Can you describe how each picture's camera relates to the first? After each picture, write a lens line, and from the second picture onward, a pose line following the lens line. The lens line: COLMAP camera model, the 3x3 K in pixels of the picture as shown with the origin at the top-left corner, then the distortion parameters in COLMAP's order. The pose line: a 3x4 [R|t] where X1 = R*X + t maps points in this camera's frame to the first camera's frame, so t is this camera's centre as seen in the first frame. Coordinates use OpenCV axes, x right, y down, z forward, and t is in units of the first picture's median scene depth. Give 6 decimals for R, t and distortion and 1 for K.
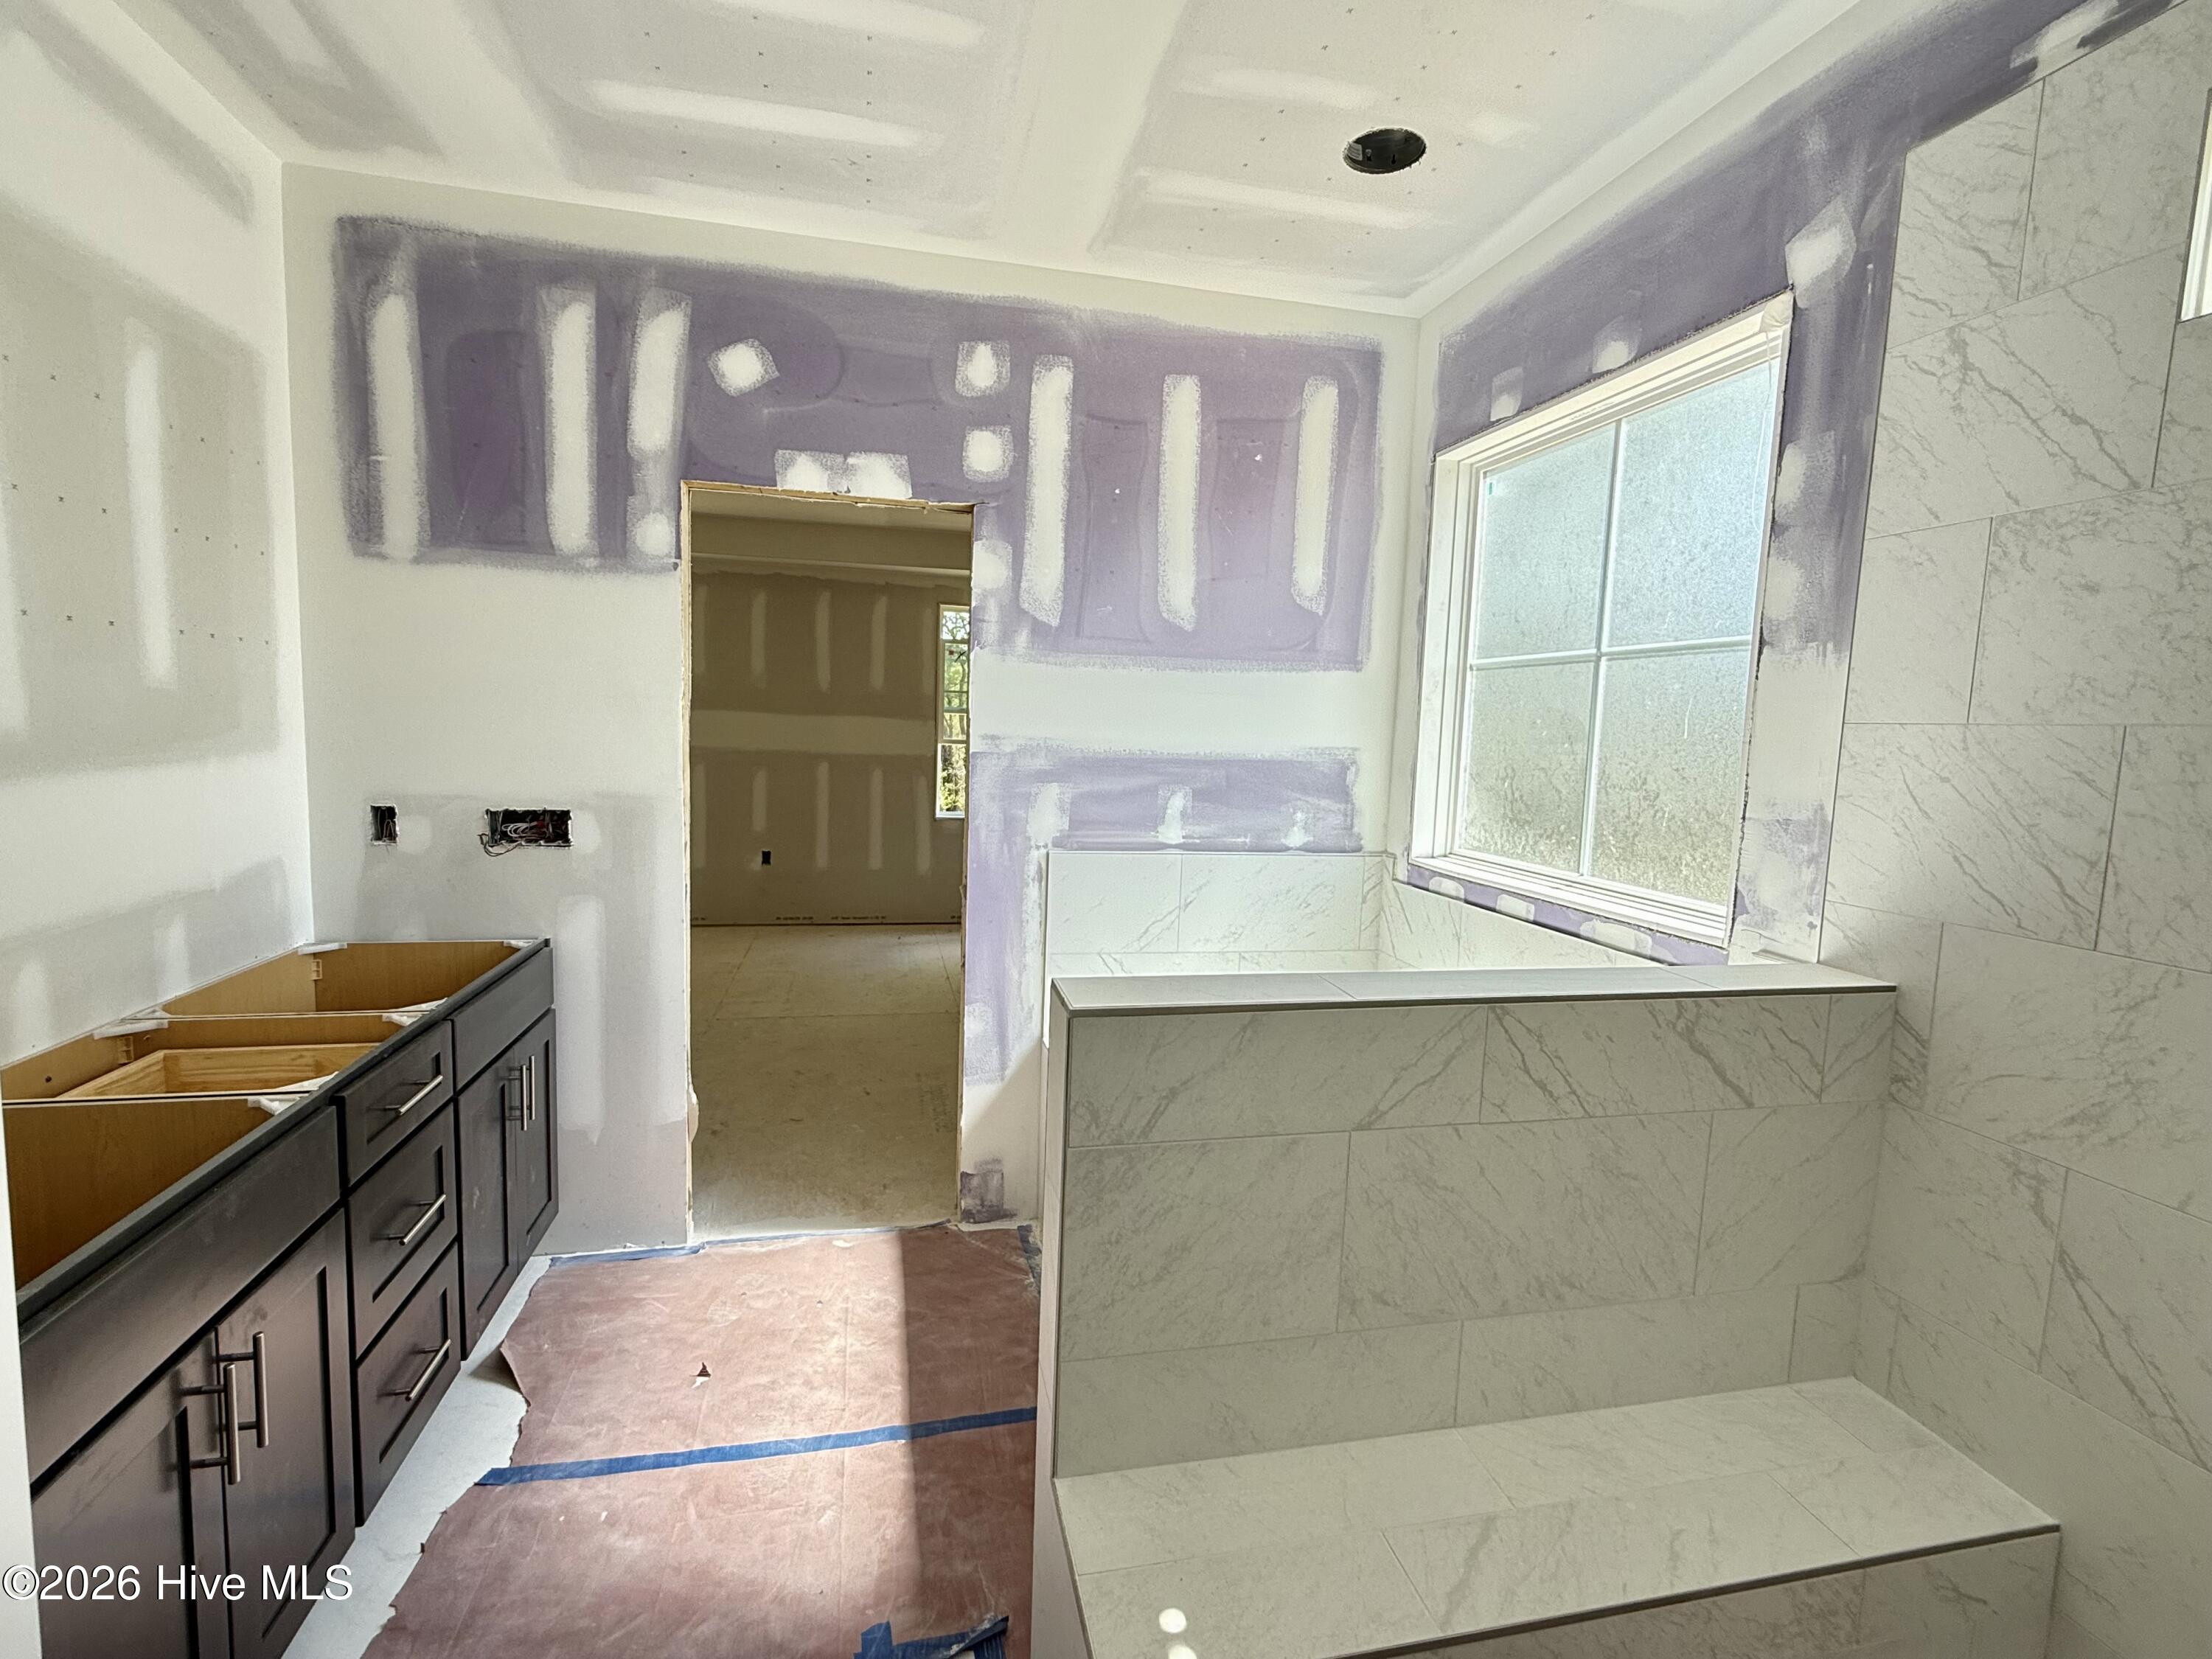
lens RADIAL K [[1034.9, 0, 1108.5], [0, 1034.9, 830.4], [0, 0, 1]] dist [0.004564, -0.000107]
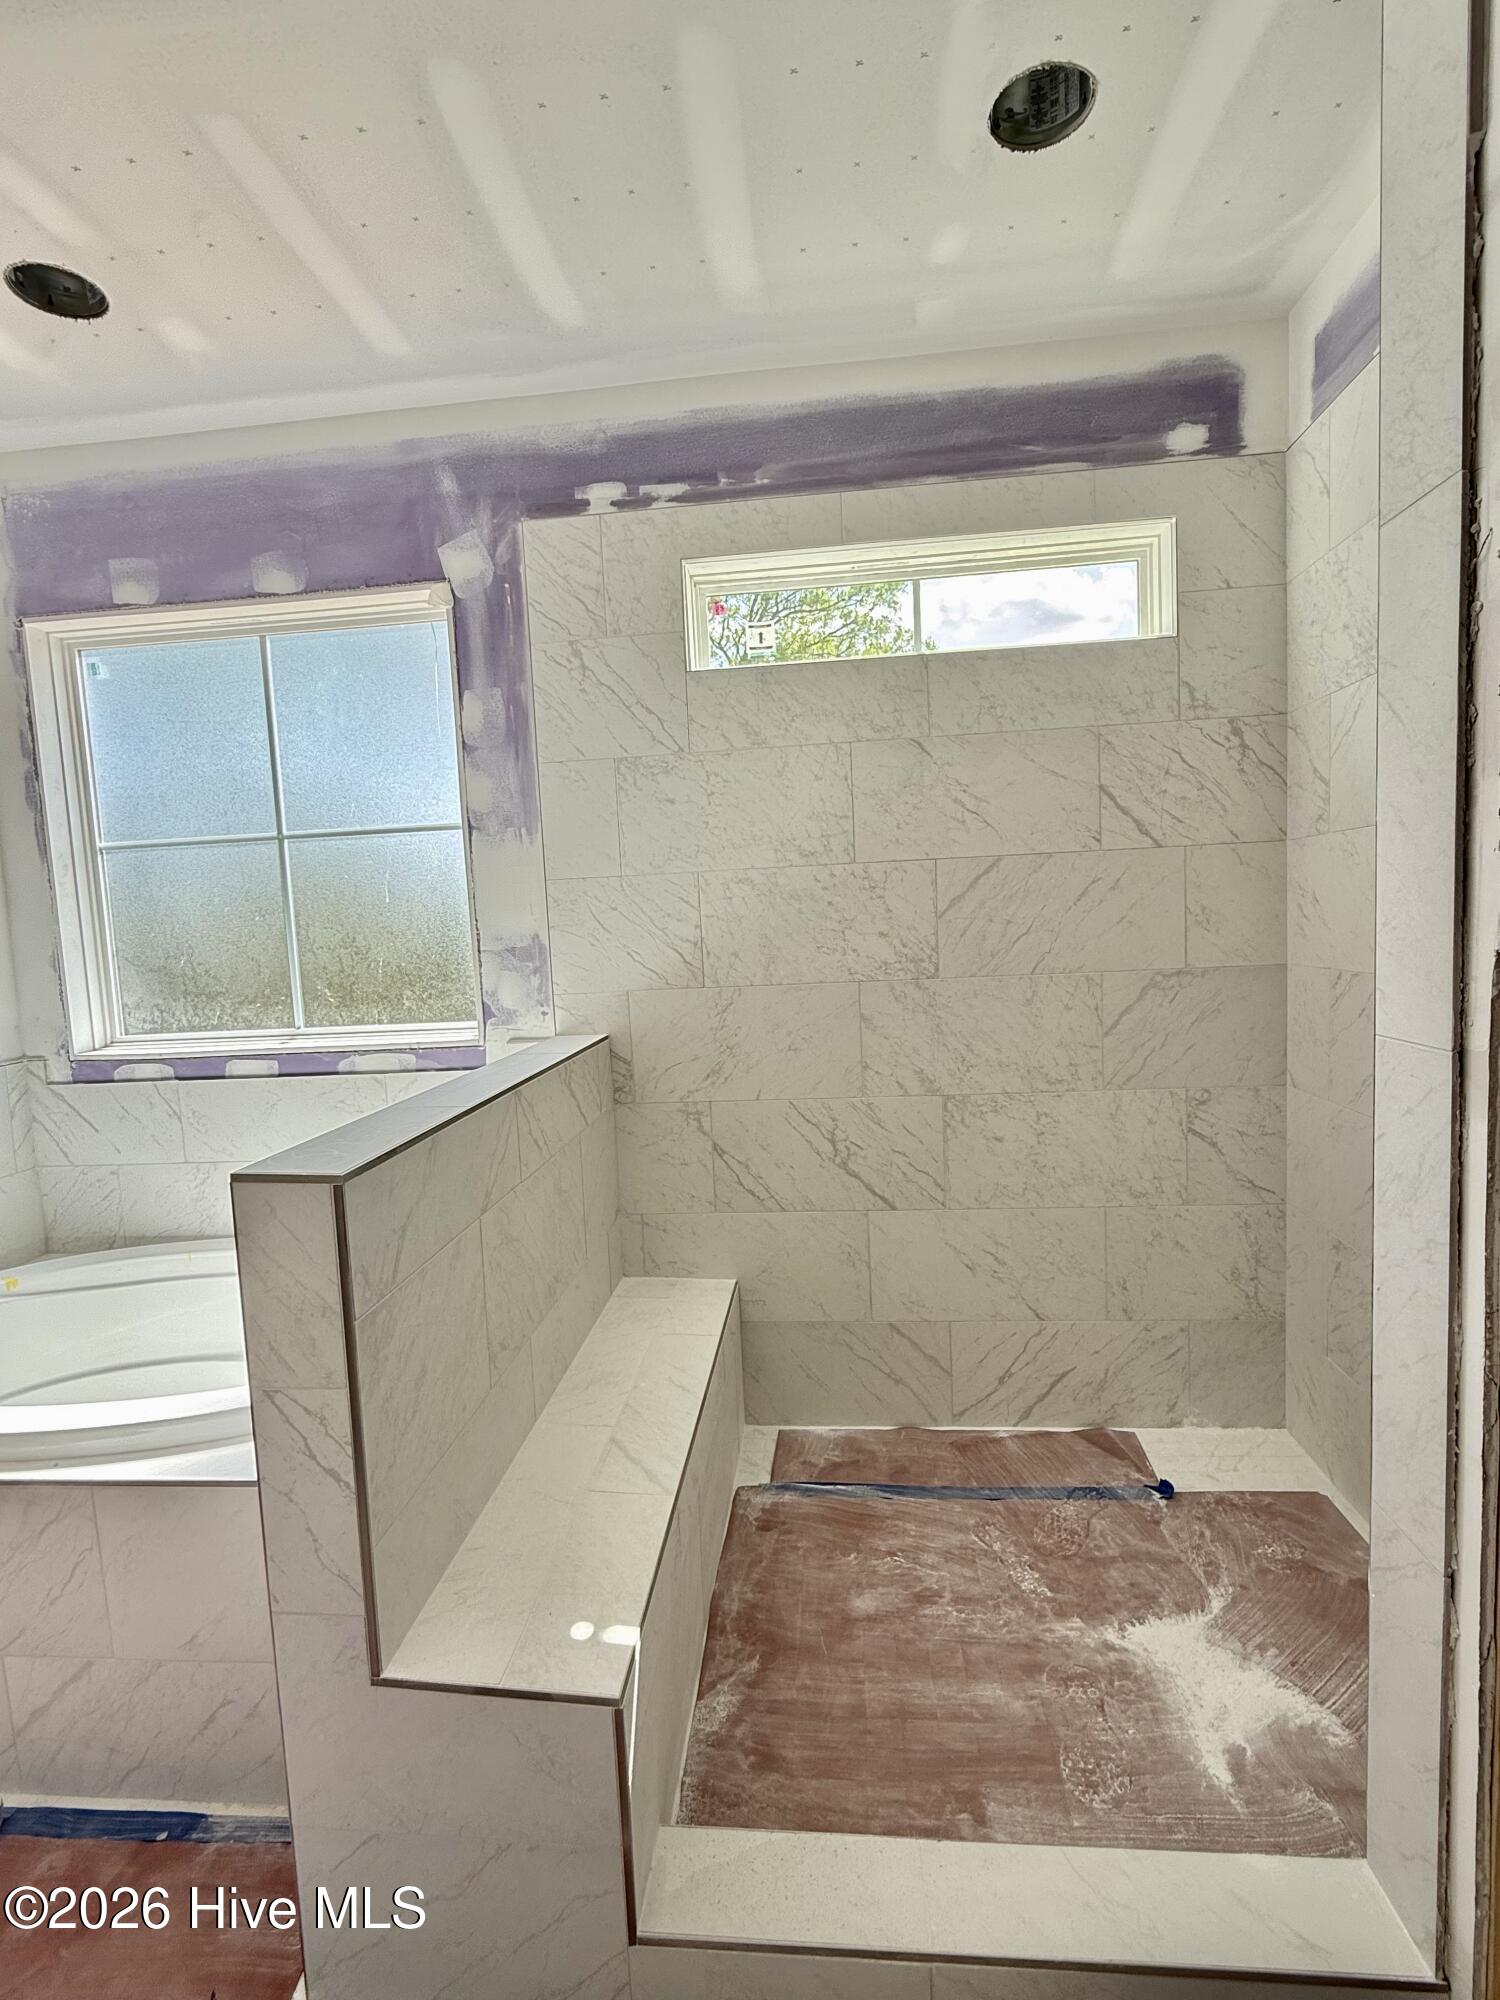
lens RADIAL K [[935.7, 0, 749.8], [0, 935.7, 998.3], [0, 0, 1]] dist [0.004564, -0.000107]
pose [[0.318075, -0.131165, 0.938948, -0.491504], [0.155727, 0.984160, 0.084727, 0.000382], [-0.935188, 0.119270, 0.333463, 0.244348]]
